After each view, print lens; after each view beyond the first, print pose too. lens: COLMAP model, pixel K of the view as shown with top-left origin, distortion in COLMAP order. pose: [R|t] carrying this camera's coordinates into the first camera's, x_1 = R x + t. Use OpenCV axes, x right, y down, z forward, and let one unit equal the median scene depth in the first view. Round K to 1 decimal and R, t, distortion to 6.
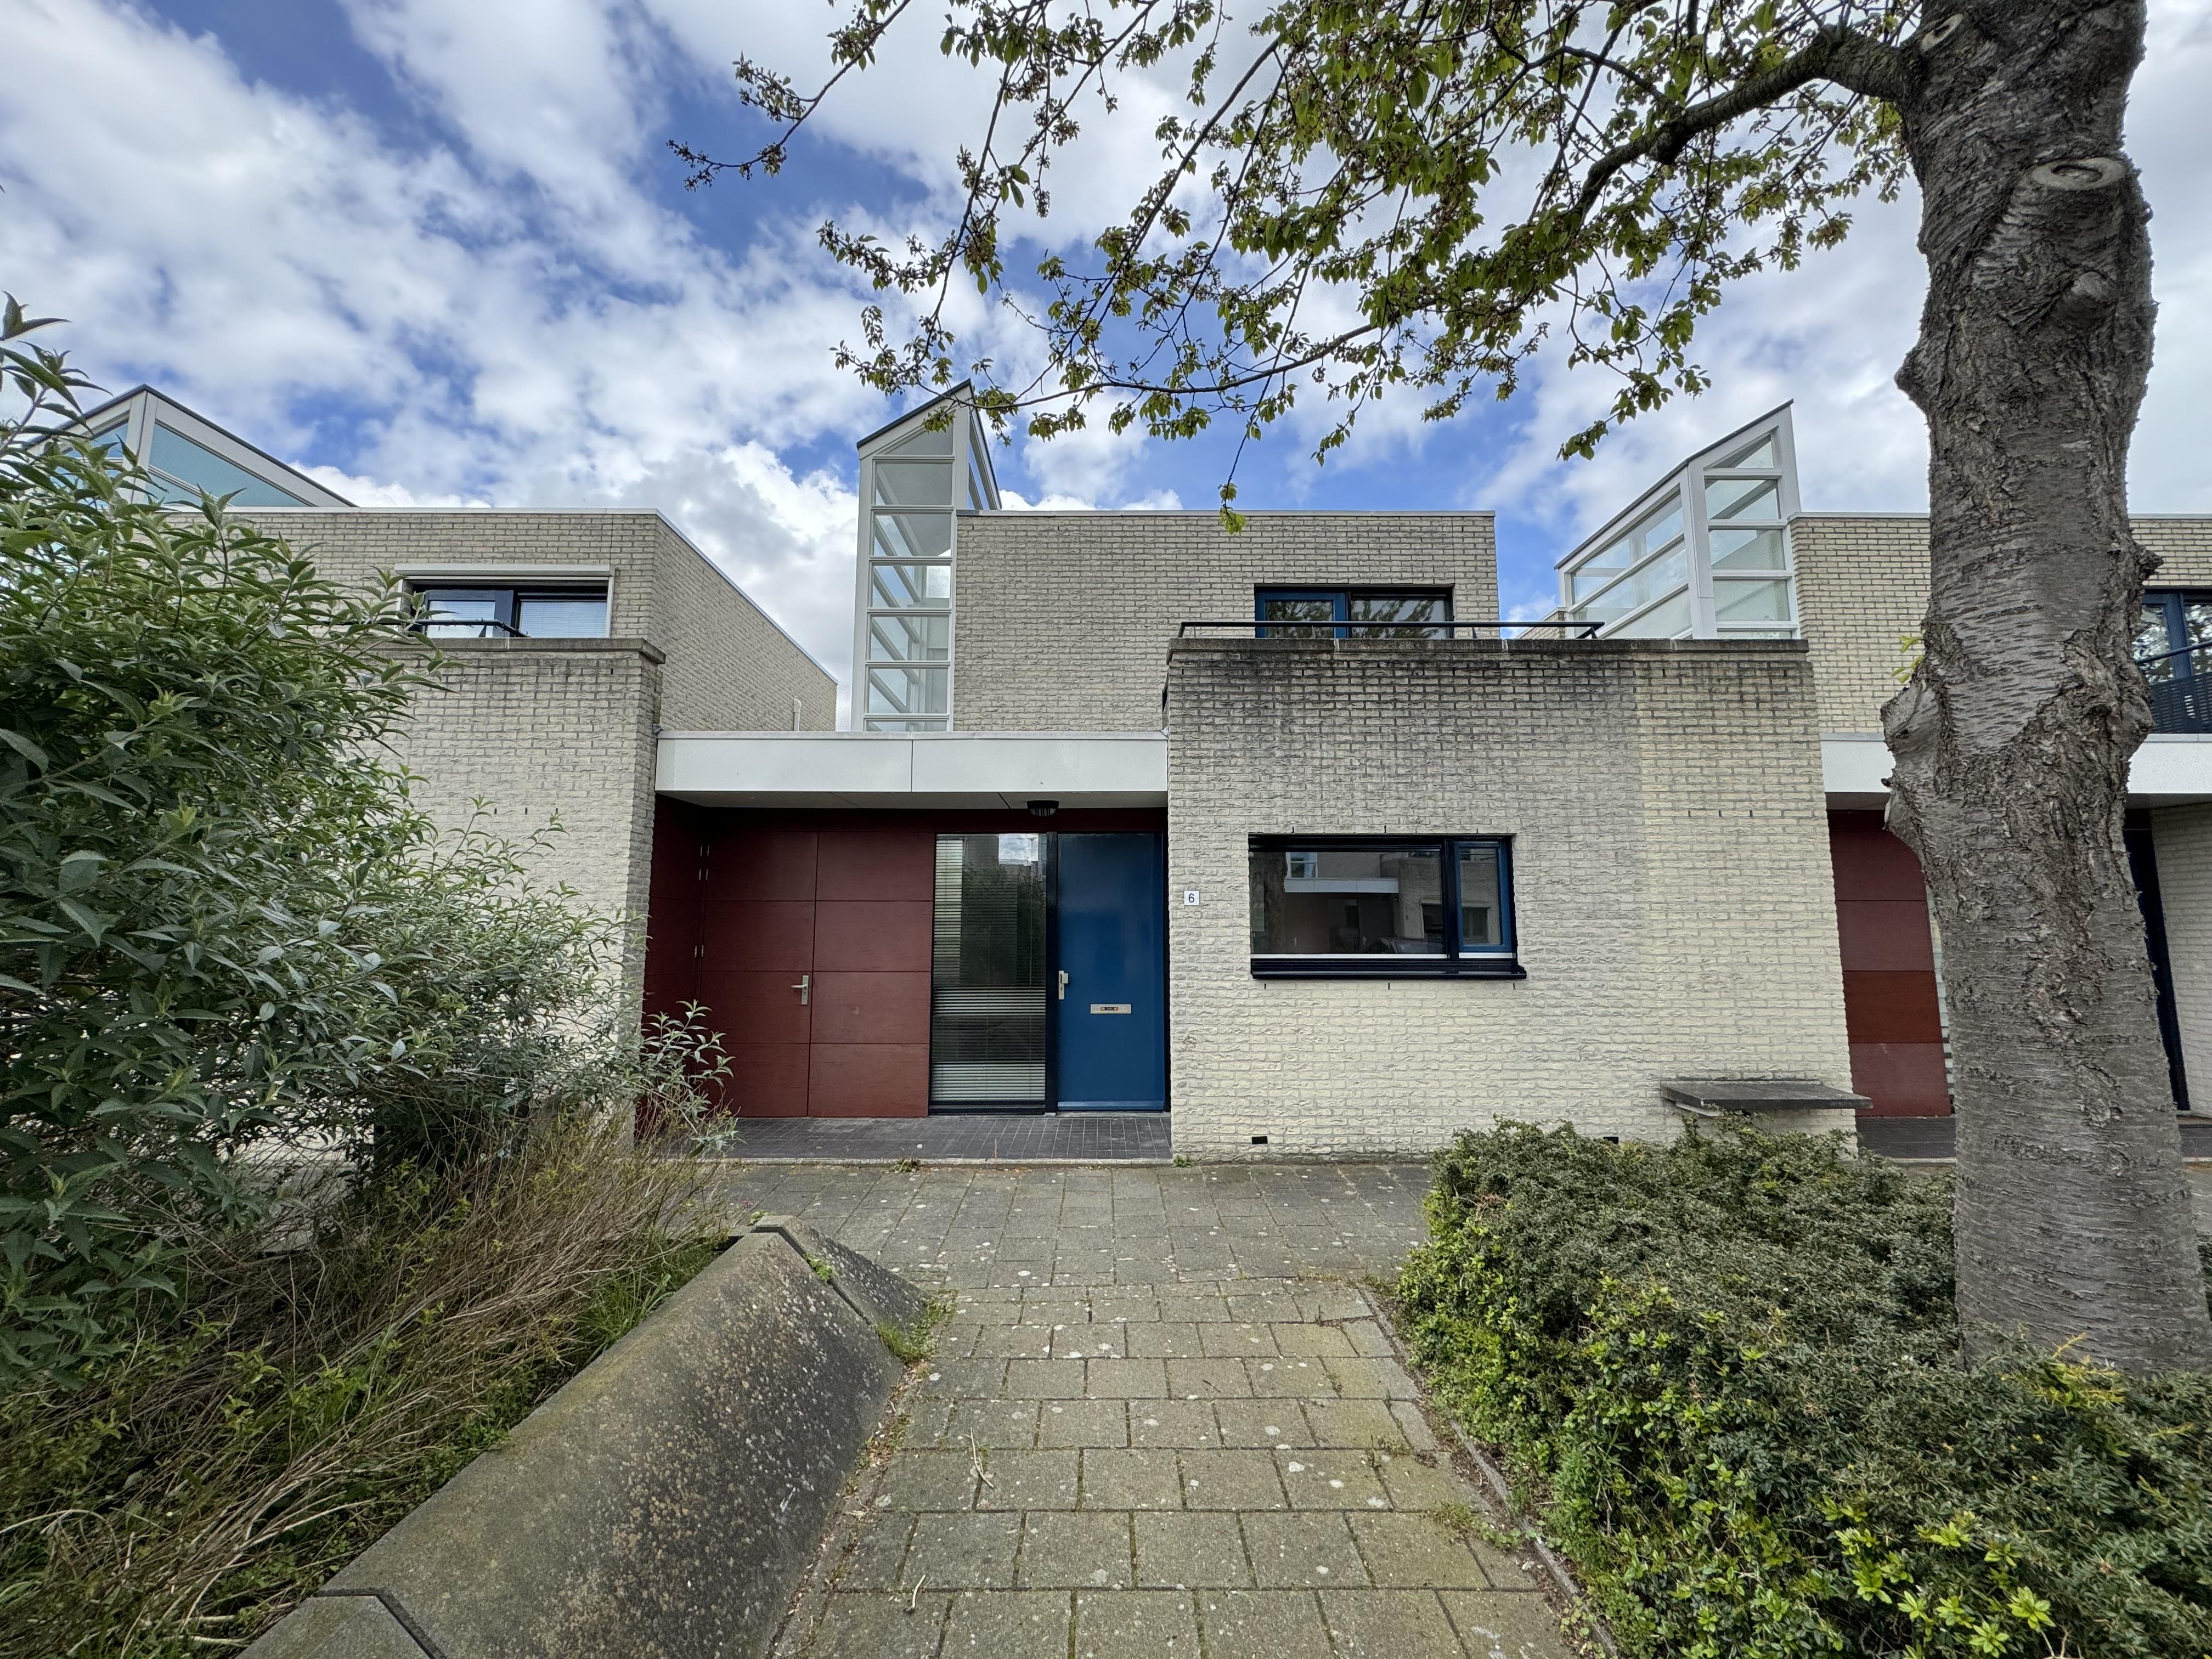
lens RADIAL K [[887.8, 0, 1106.0], [0, 887.8, 829.5], [0, 0, 1]] dist [0.070411, 0.000077]
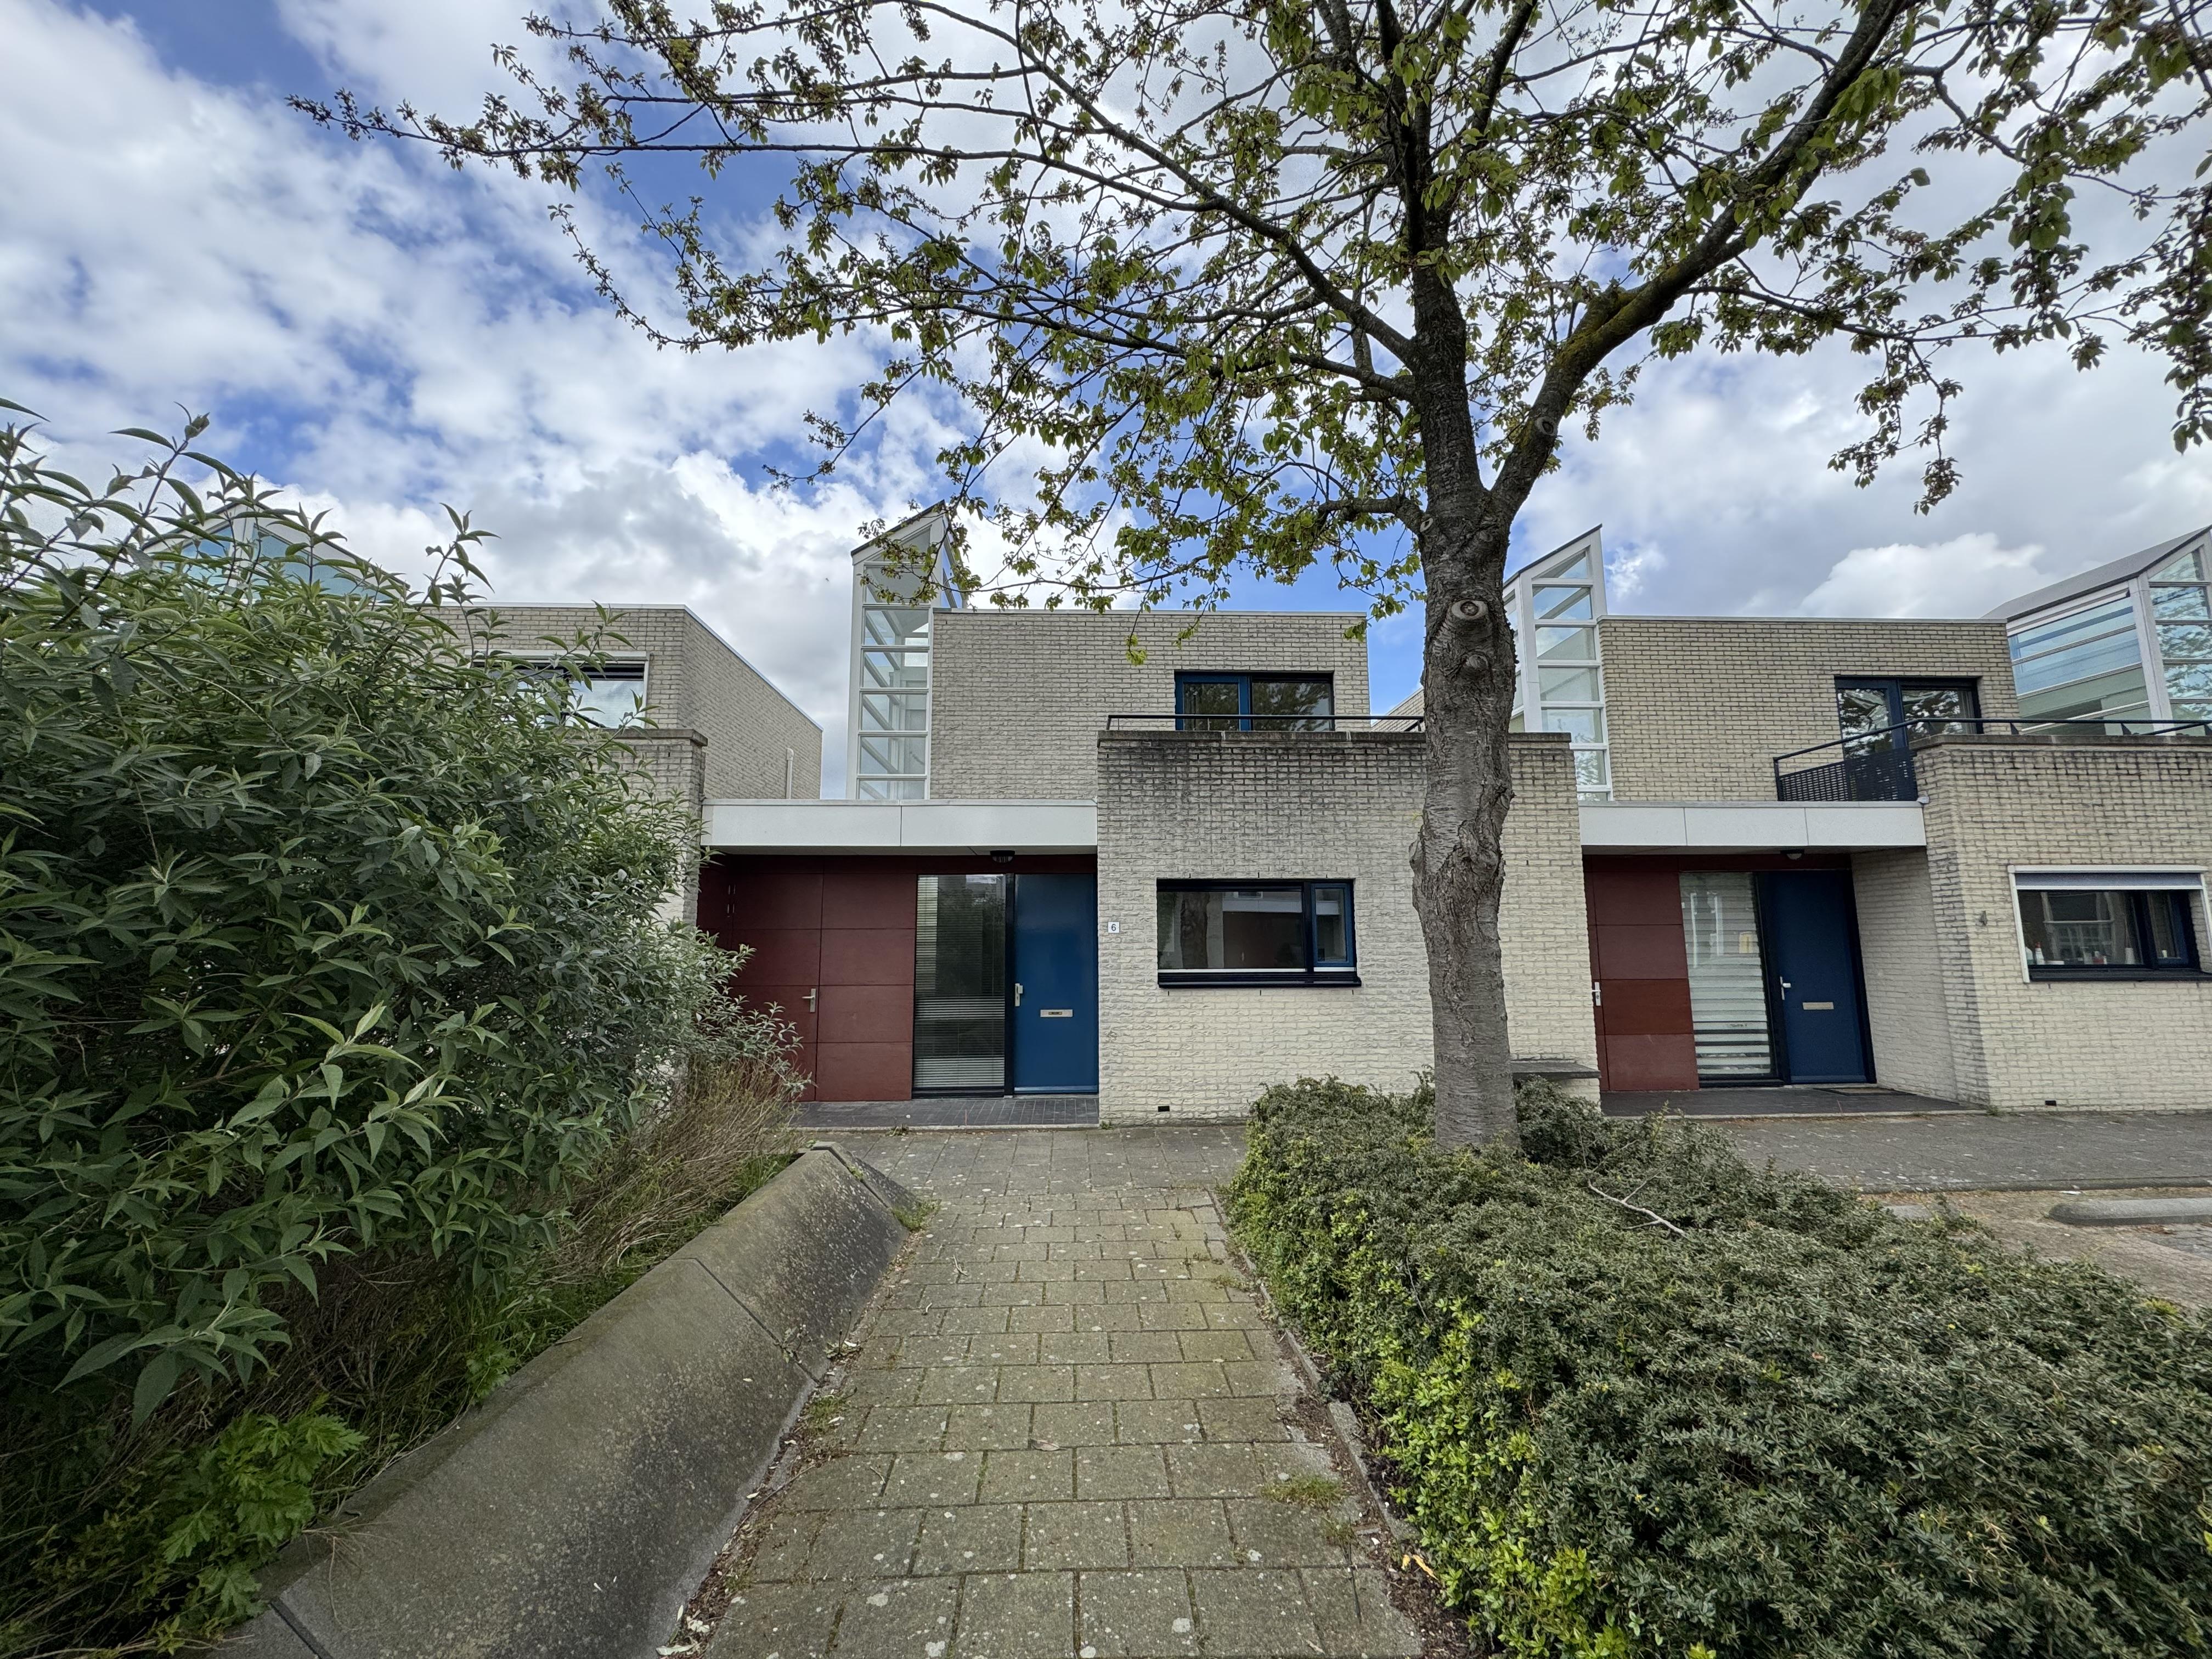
lens RADIAL K [[987.1, 0, 1106.0], [0, 987.1, 829.5], [0, 0, 1]] dist [0.140237, -0.021321]
pose [[0.999710, -0.001809, 0.024001, 0.042982], [0.001813, 0.999998, -0.000155, -0.060601], [-0.024001, 0.000199, 0.999712, -0.420190]]
